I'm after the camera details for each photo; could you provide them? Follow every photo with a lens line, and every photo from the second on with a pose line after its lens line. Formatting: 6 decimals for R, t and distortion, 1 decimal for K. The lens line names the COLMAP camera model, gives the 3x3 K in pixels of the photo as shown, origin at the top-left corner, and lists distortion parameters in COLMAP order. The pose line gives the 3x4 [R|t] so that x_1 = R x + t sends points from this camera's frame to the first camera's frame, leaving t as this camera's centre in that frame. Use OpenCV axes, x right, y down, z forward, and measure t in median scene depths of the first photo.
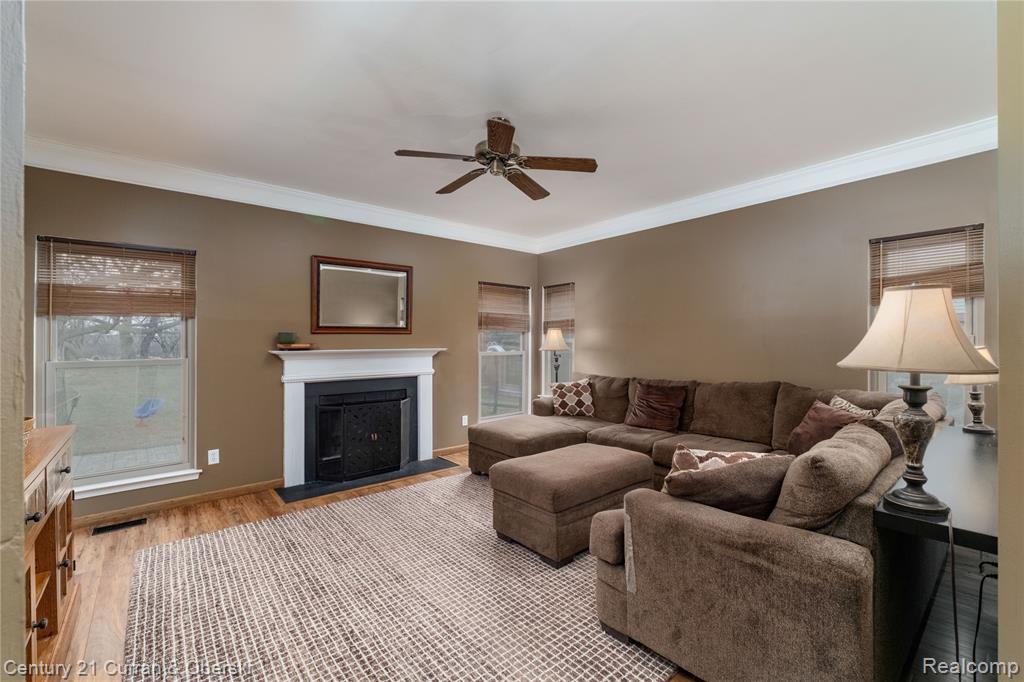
lens RADIAL K [[431.3, 0, 518.3], [0, 431.3, 346.9], [0, 0, 1]] dist [0.000406, -0.000746]
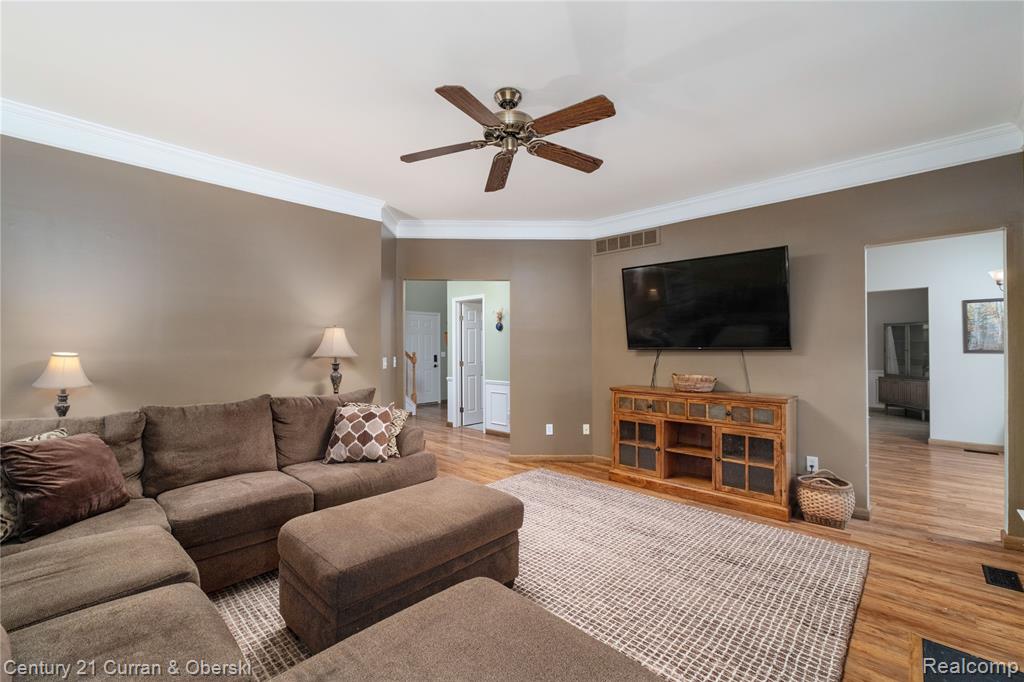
lens RADIAL K [[433.5, 0, 513.7], [0, 433.5, 341.5], [0, 0, 1]] dist [-0.007045, 0.000634]
pose [[-0.995415, 0.006980, -0.095400, 0.020440], [0.007429, 0.999963, -0.004357, -0.010787], [0.095366, -0.005046, -0.995429, 1.728248]]
